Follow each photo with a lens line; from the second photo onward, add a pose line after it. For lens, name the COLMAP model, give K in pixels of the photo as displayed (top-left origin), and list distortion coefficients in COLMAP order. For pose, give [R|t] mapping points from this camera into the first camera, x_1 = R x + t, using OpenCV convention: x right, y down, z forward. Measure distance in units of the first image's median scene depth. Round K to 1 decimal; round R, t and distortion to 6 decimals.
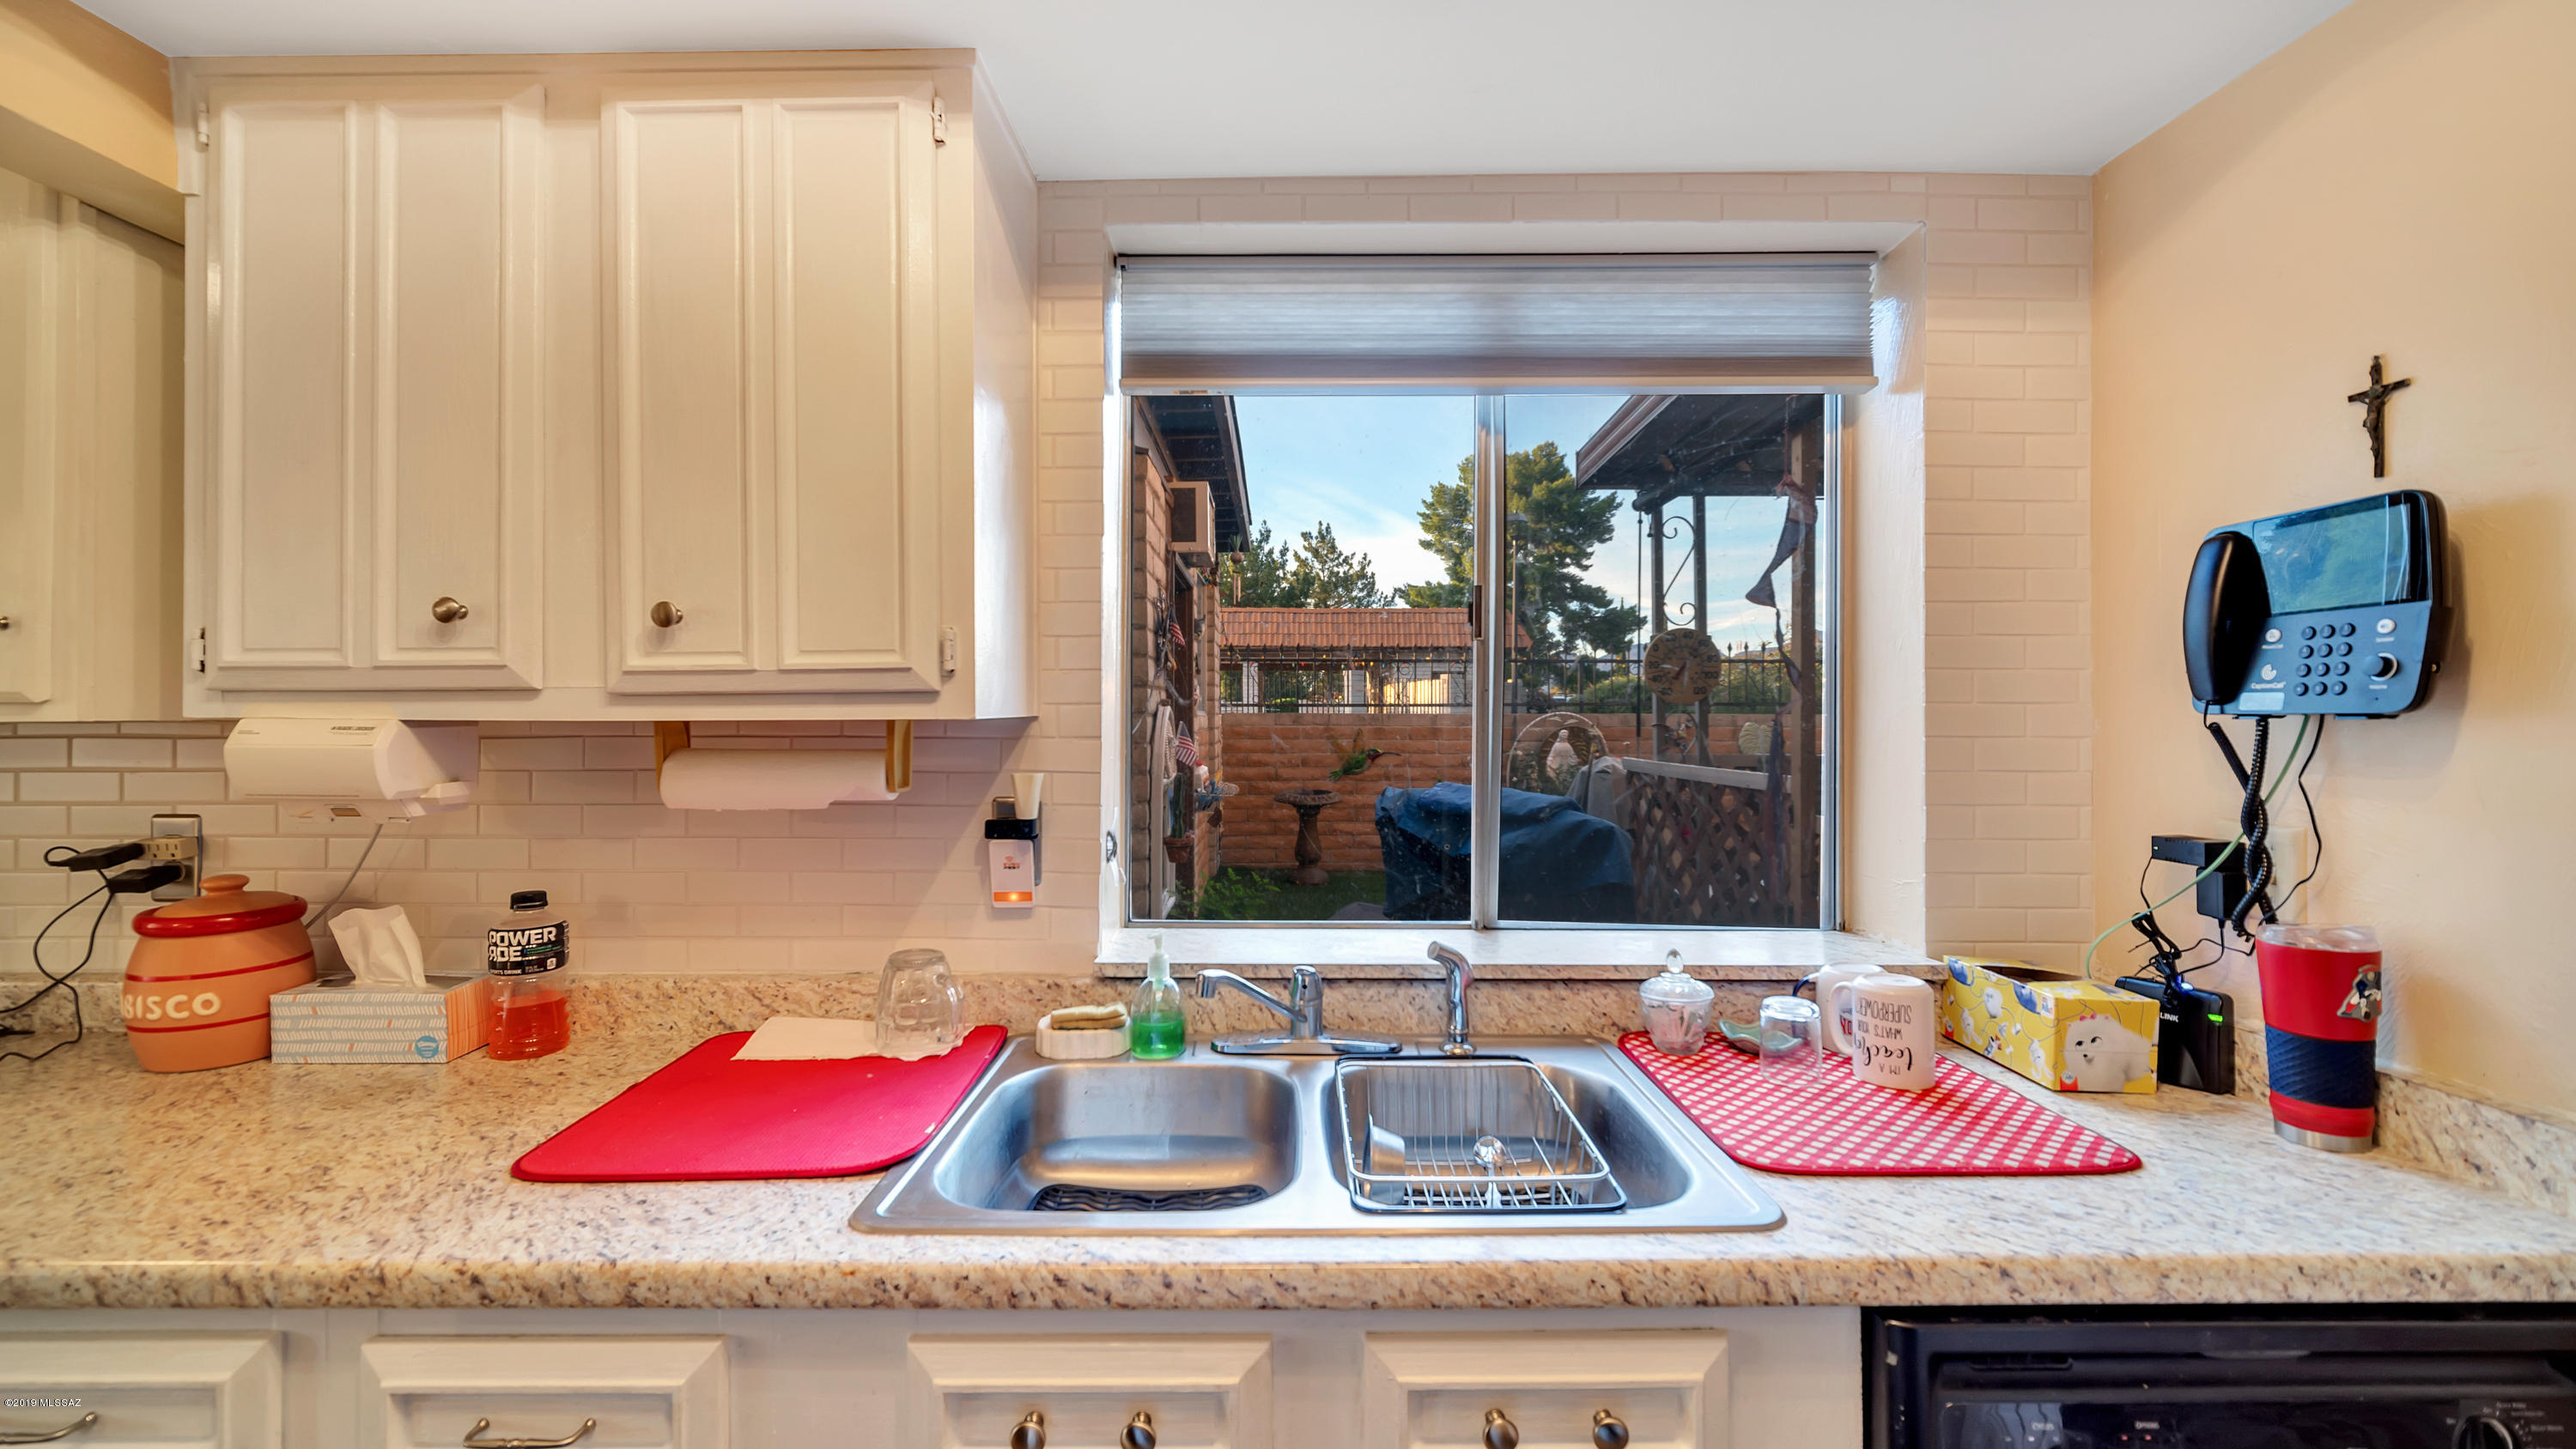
lens RADIAL K [[1072.3, 0, 1279.5], [0, 1072.3, 675.4], [0, 0, 1]] dist [0.004143, 0.000563]
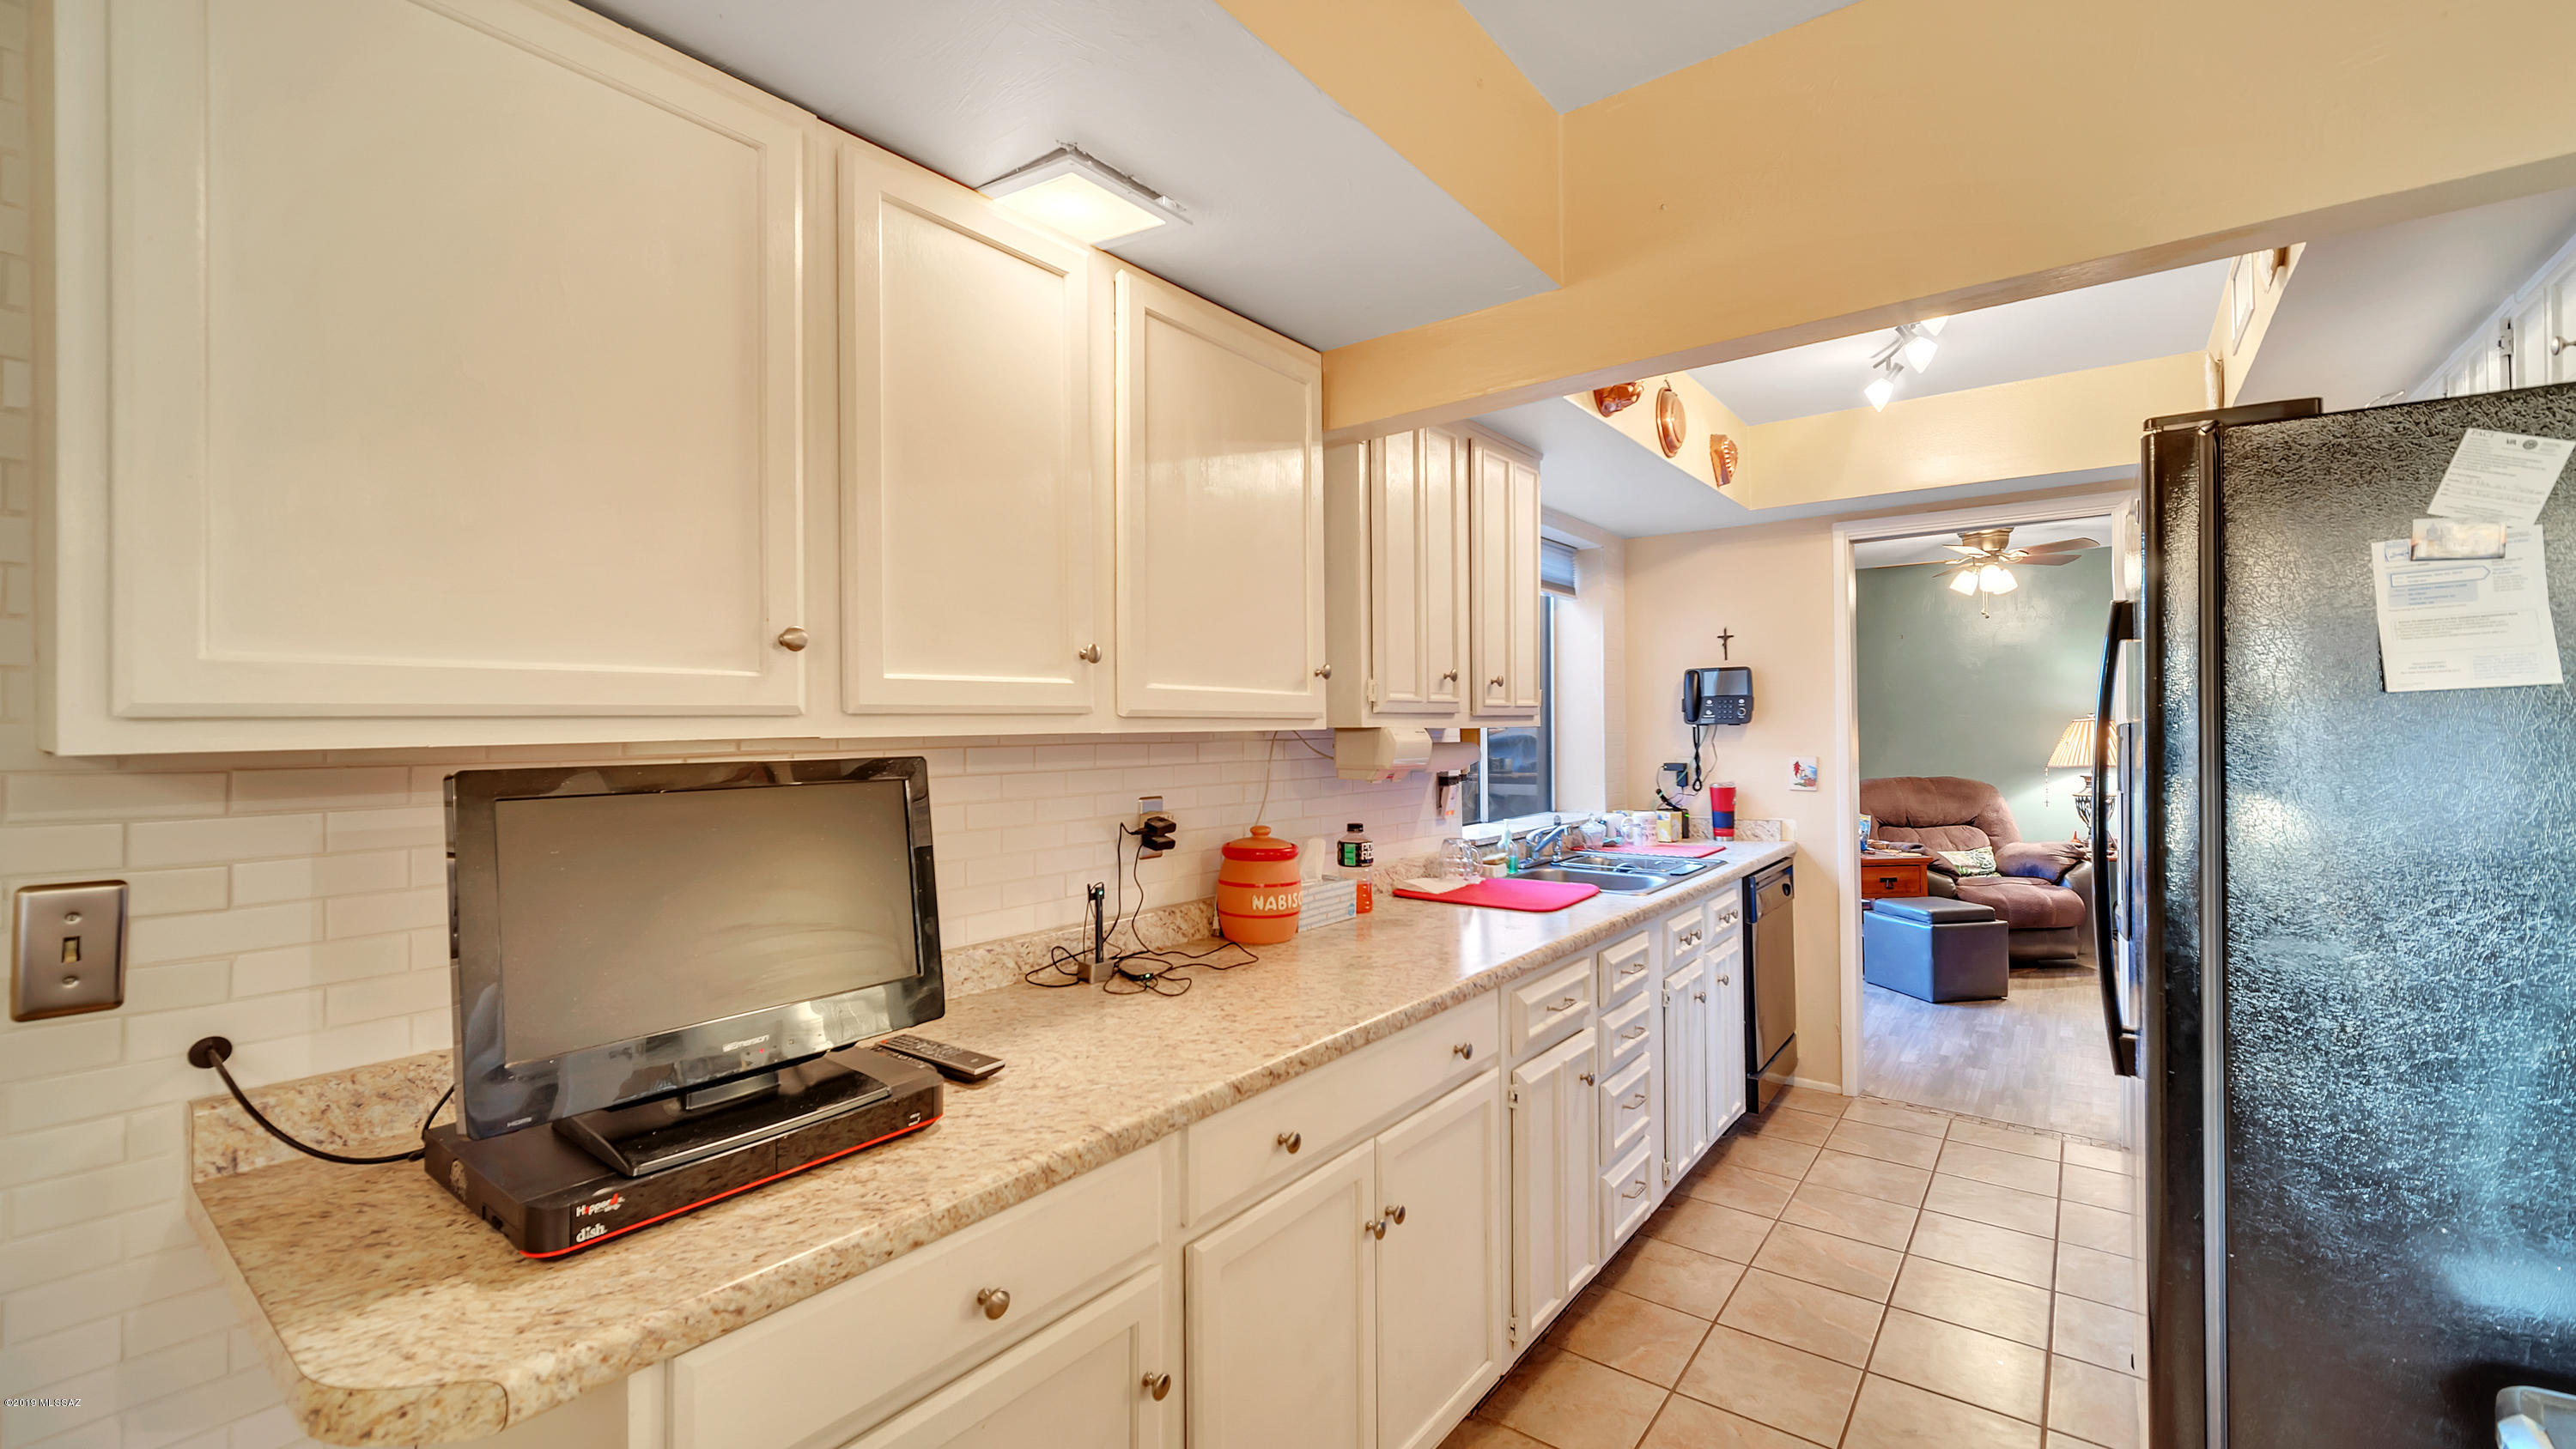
lens RADIAL K [[1072.3, 0, 1276.1], [0, 1072.3, 714.4], [0, 0, 1]] dist [0.004143, 0.000563]
pose [[0.599982, 0.007533, 0.799978, -2.554678], [-0.019078, 0.999806, 0.004895, 0.011358], [-0.799786, -0.018199, 0.600009, 0.020727]]
